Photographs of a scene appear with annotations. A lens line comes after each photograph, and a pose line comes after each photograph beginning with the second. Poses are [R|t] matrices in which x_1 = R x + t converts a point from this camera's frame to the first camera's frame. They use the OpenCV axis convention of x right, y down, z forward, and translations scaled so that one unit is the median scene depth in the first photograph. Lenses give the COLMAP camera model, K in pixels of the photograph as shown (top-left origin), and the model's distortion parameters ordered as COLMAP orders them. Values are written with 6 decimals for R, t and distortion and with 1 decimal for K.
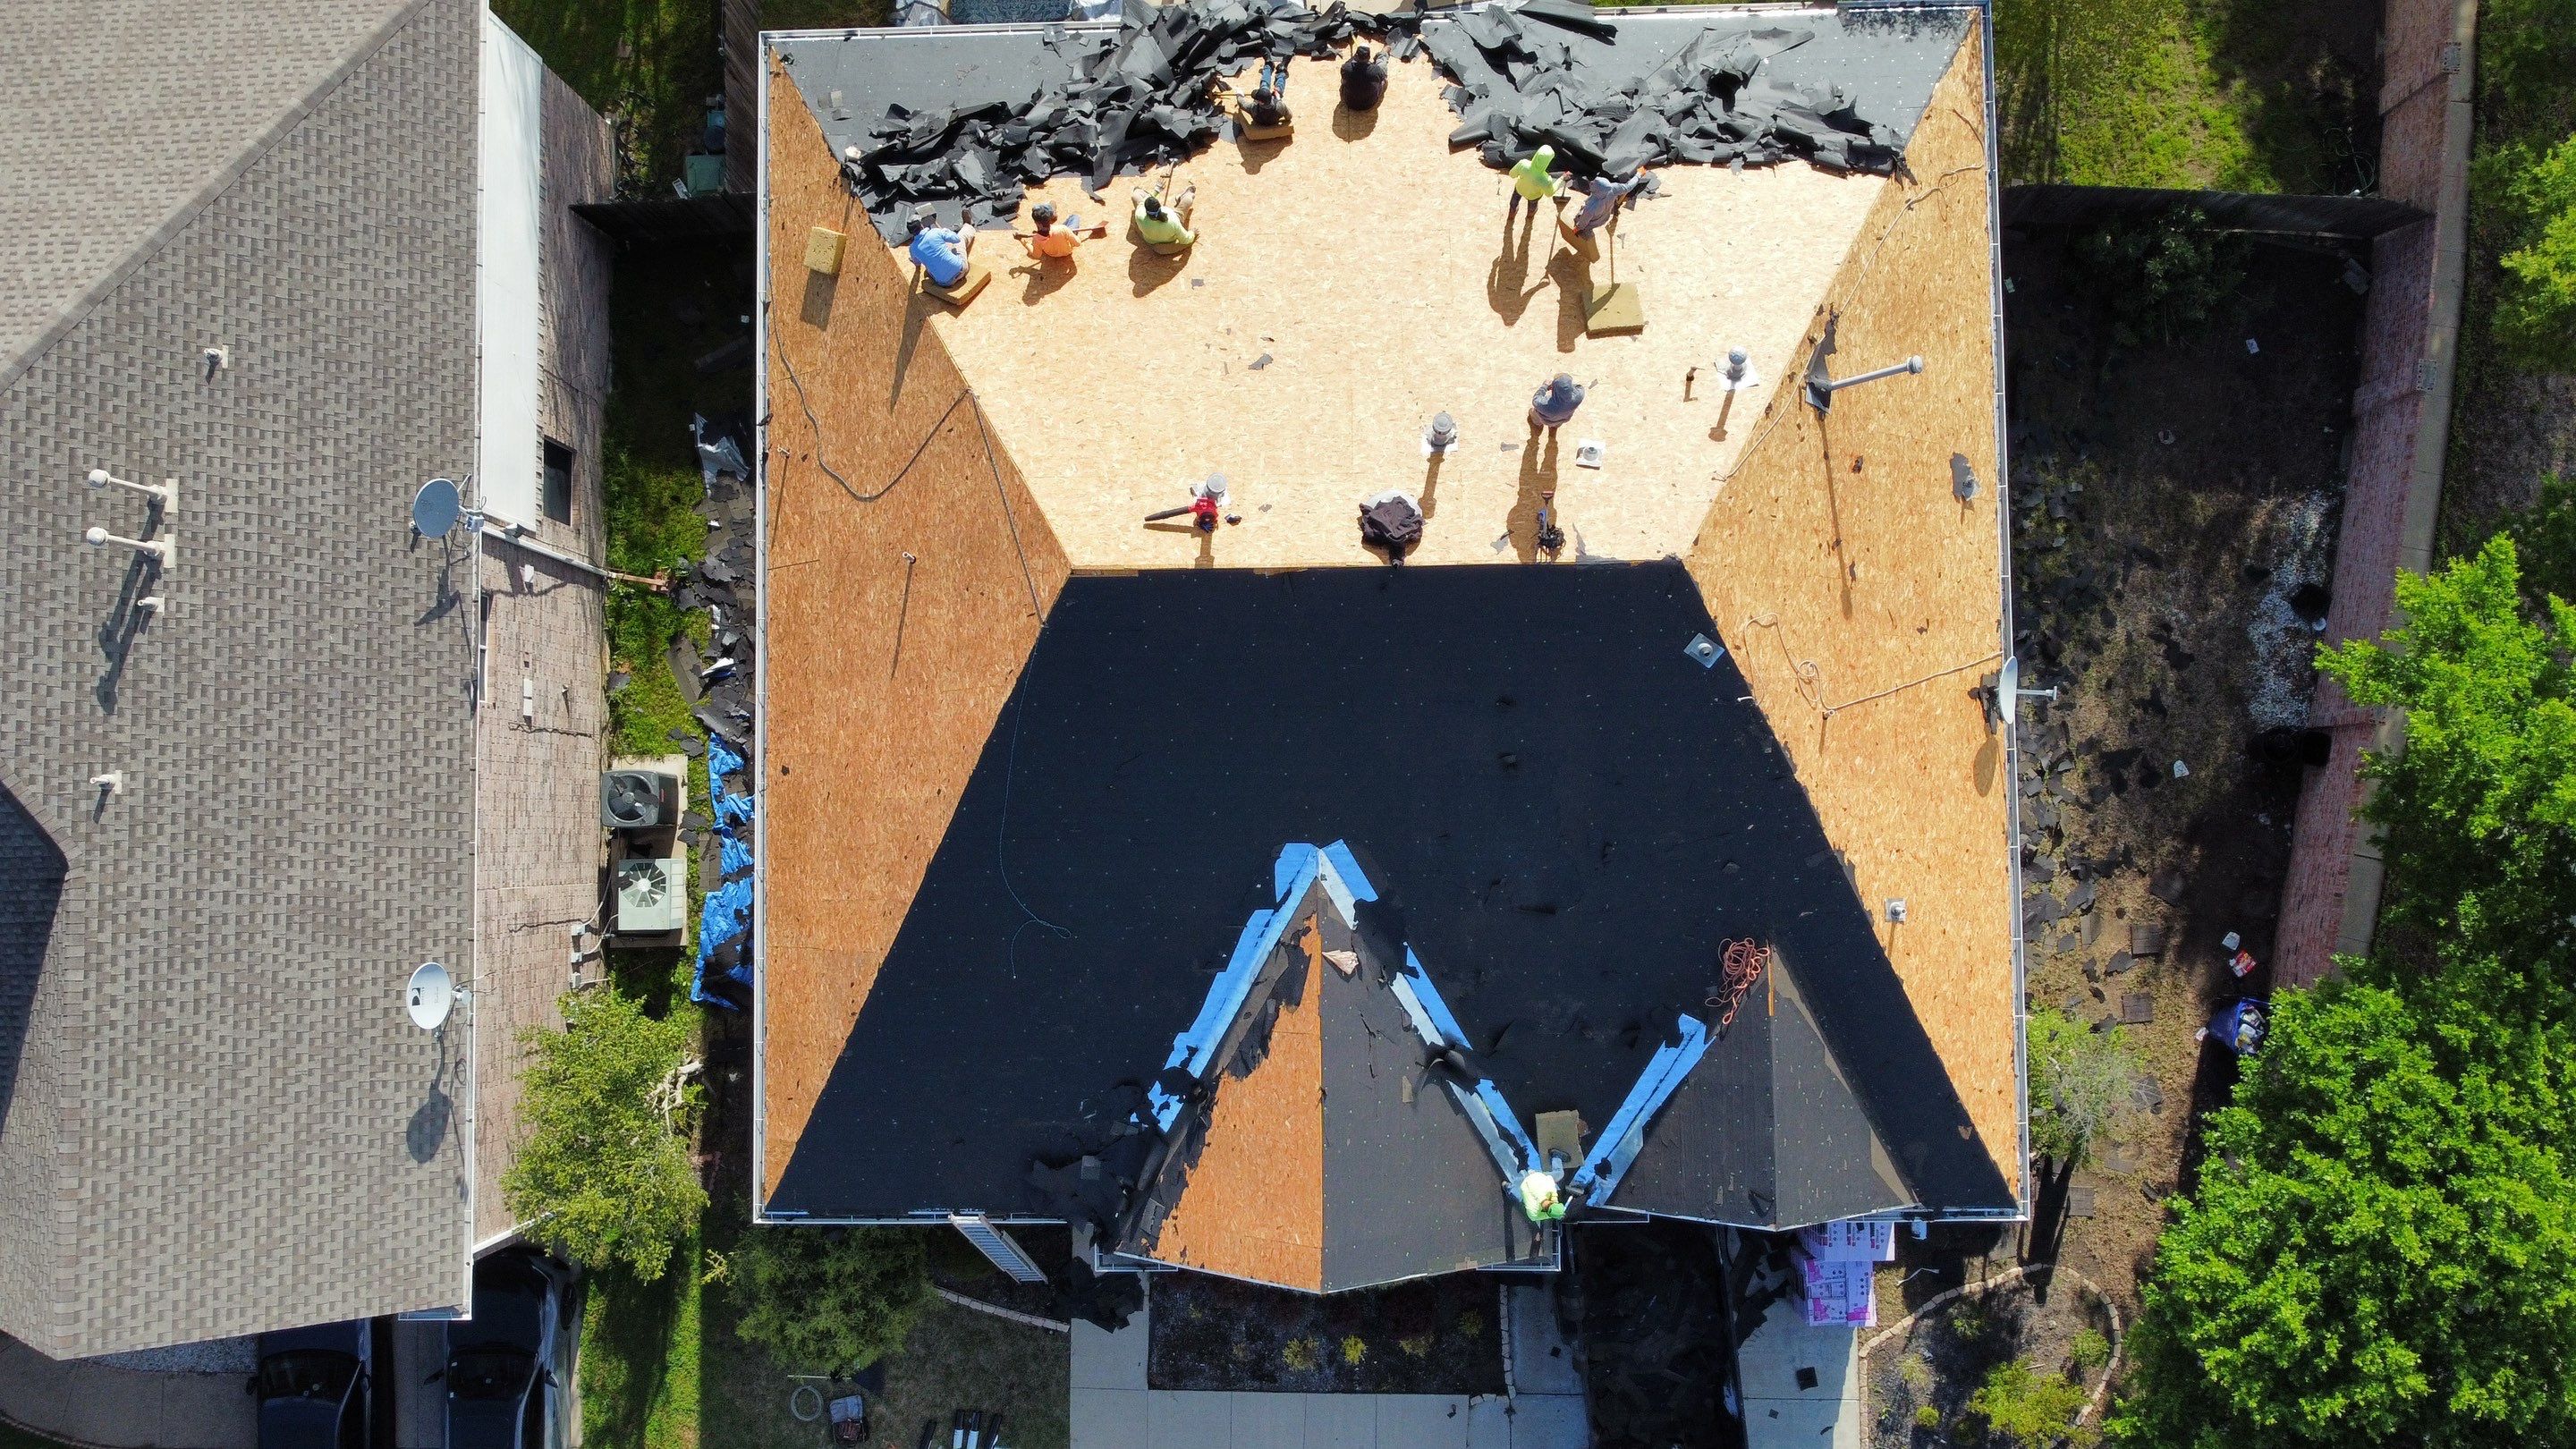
lens RADIAL K [[1955.8, 0, 1285.5], [0, 1955.8, 733.5], [0, 0, 1]] dist [-0.000118, -0.005018]
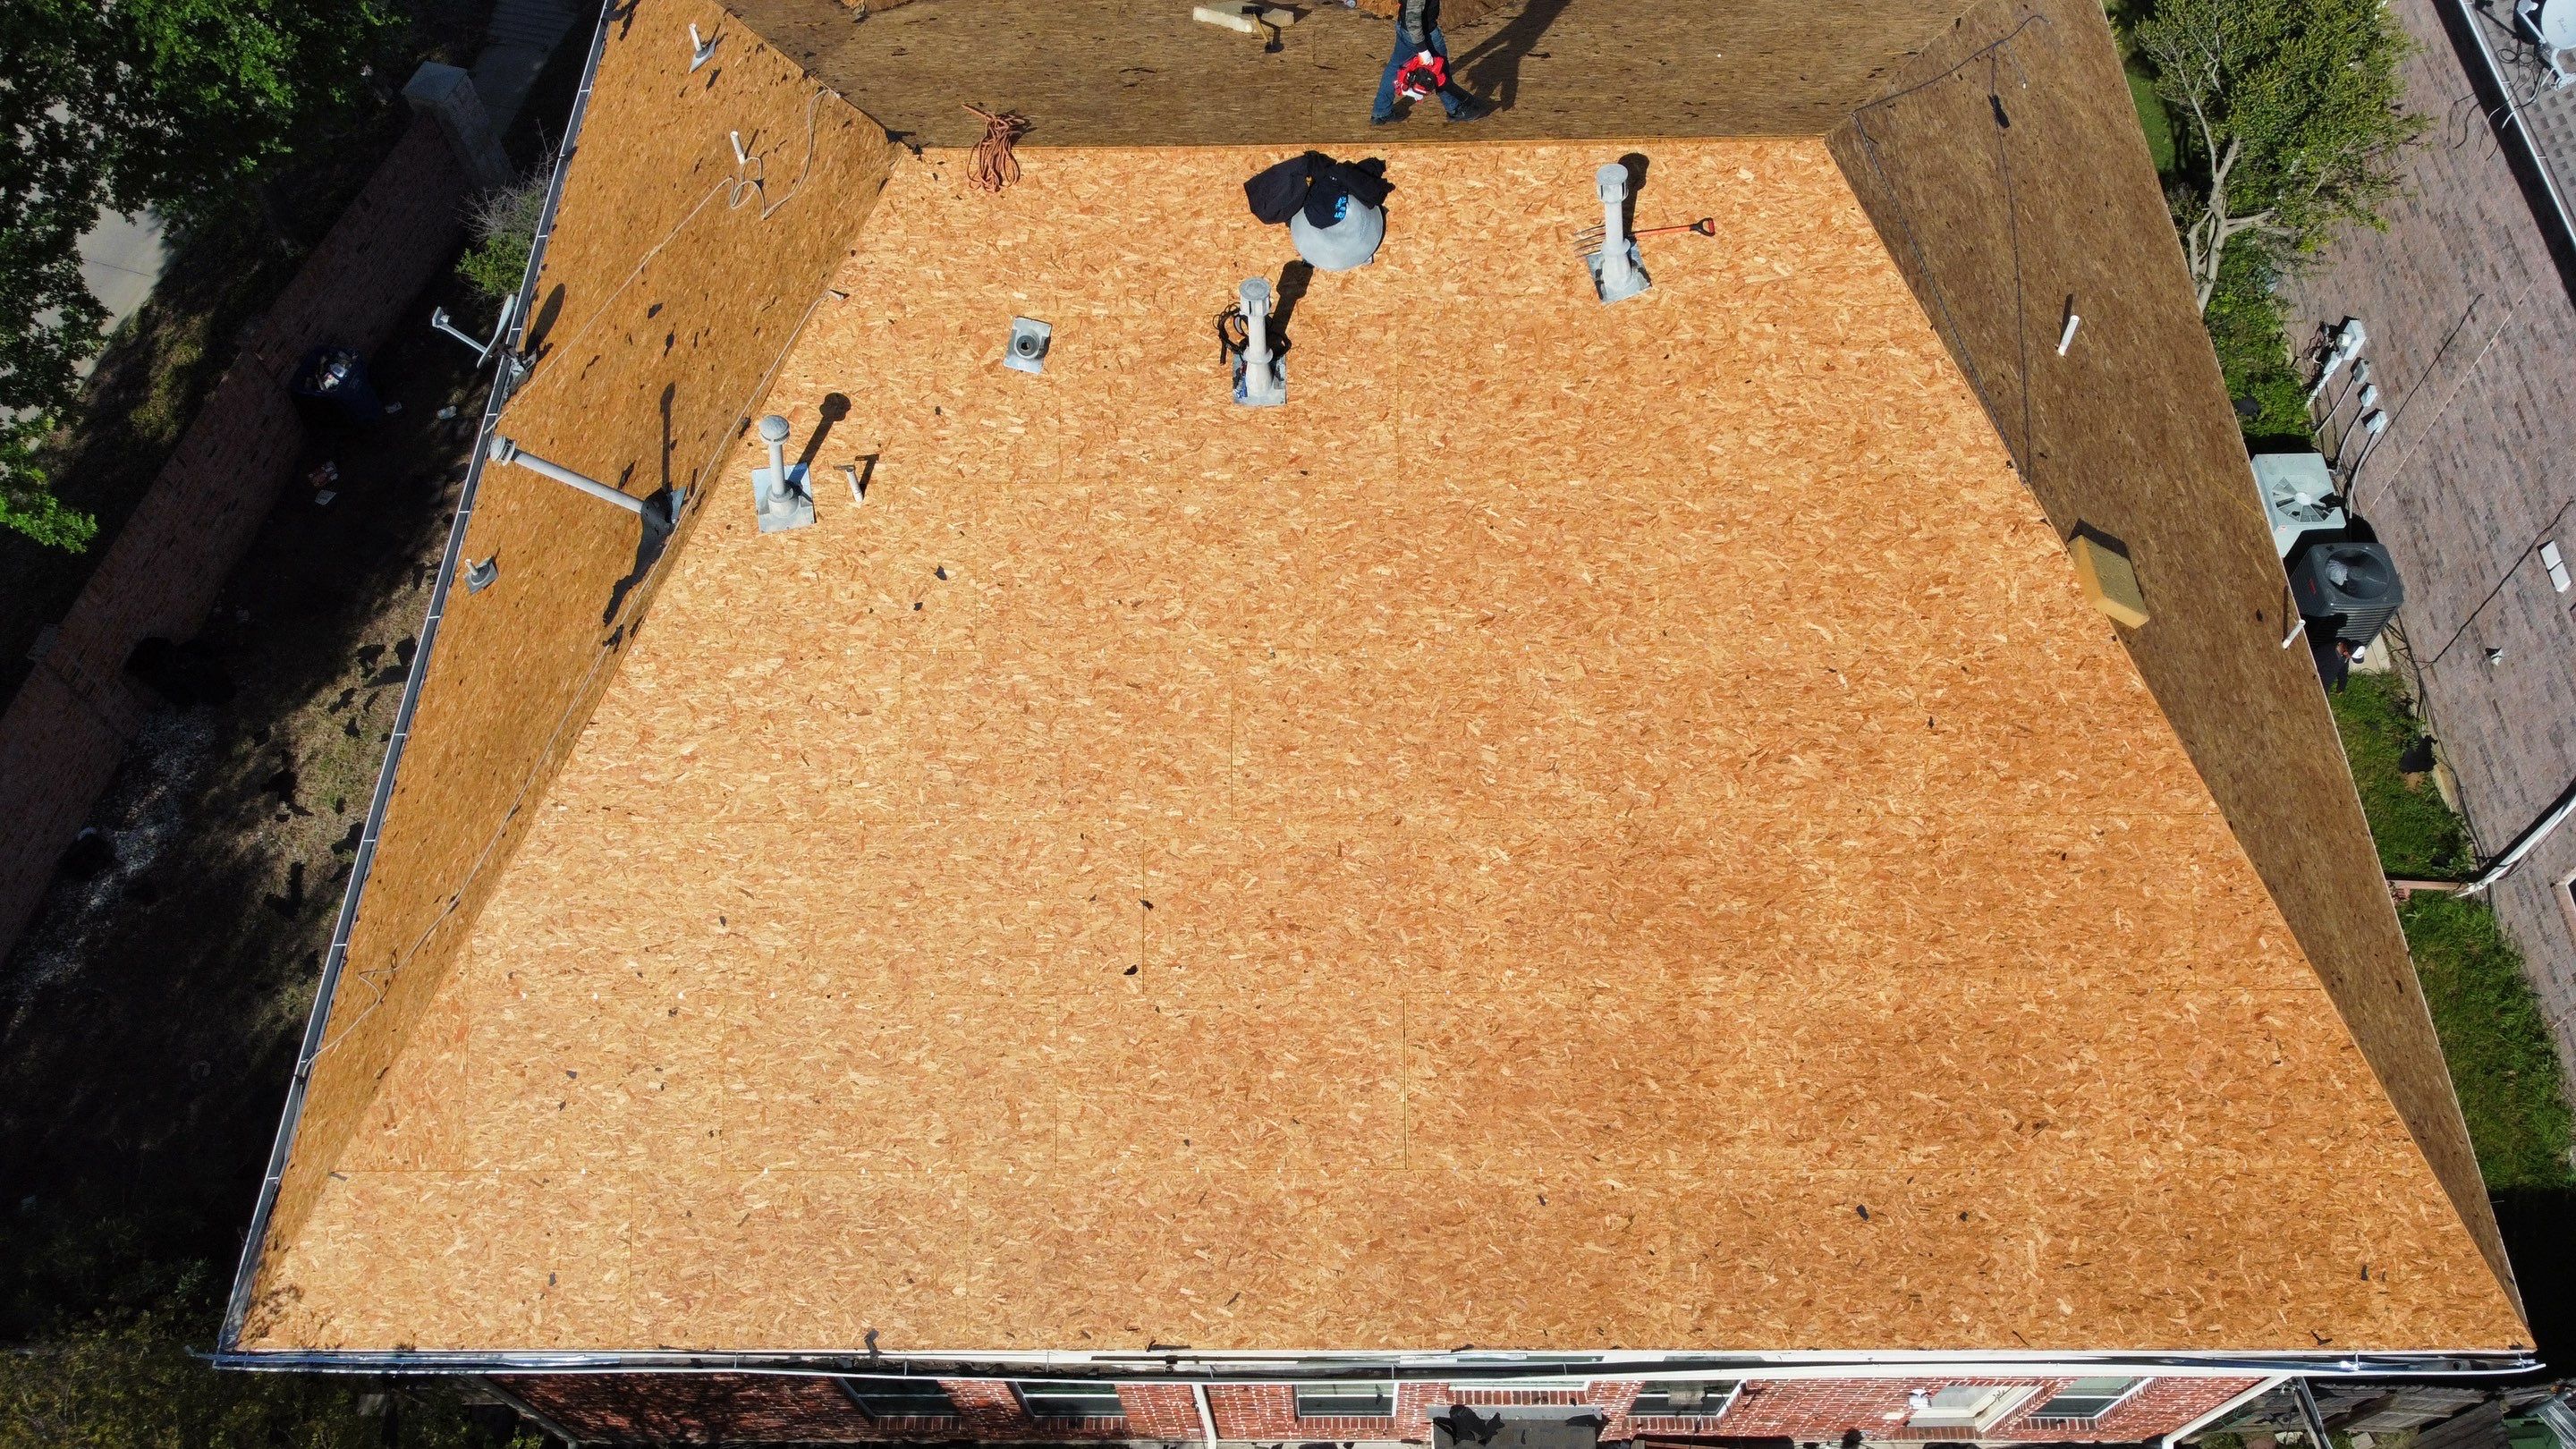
lens RADIAL K [[1955.8, 0, 1293.7], [0, 1955.8, 730.2], [0, 0, 1]] dist [-0.000118, -0.005018]
pose [[-0.997916, 0.019679, 0.061449, 0.028905], [0.018879, -0.821623, 0.569718, -0.562271], [0.061700, 0.569691, 0.819540, 0.504664]]
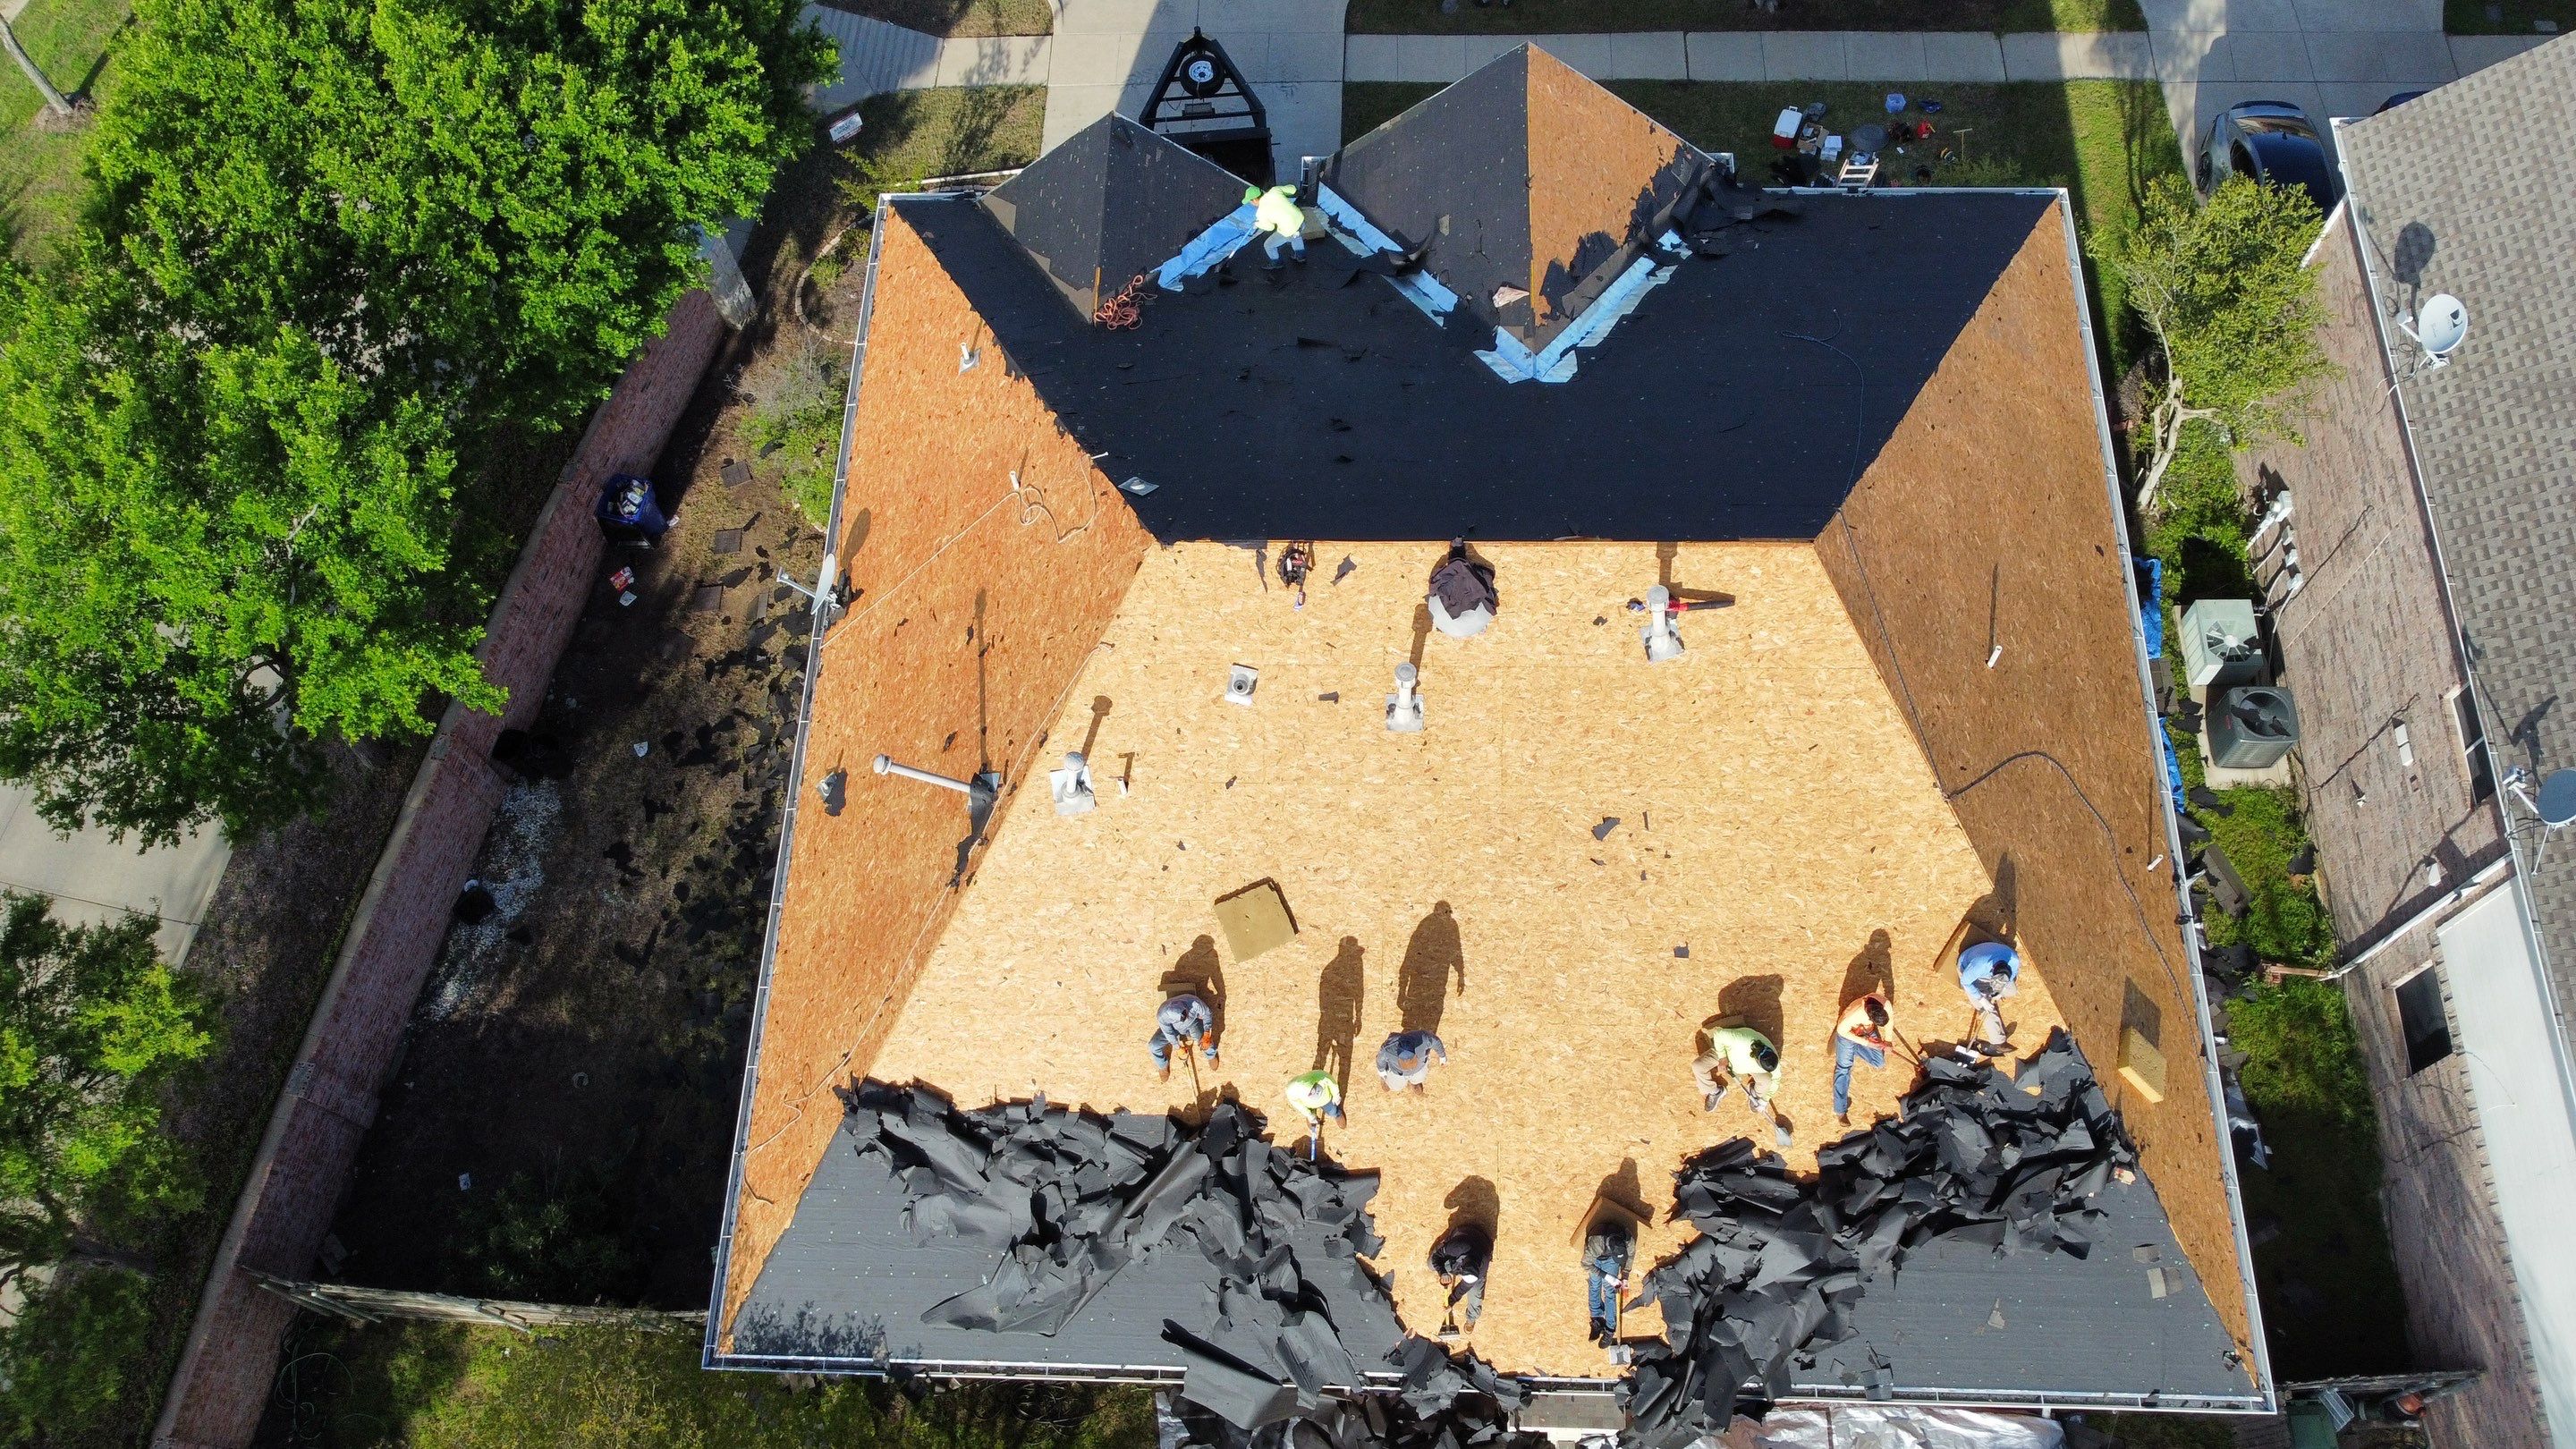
lens RADIAL K [[1955.8, 0, 1292.0], [0, 1955.8, 732.5], [0, 0, 1]] dist [-0.000118, -0.005018]
pose [[-0.995179, -0.000563, 0.098071, 0.039319], [0.046827, -0.881362, 0.470116, -0.542576], [0.086171, 0.472442, 0.877139, 0.193993]]
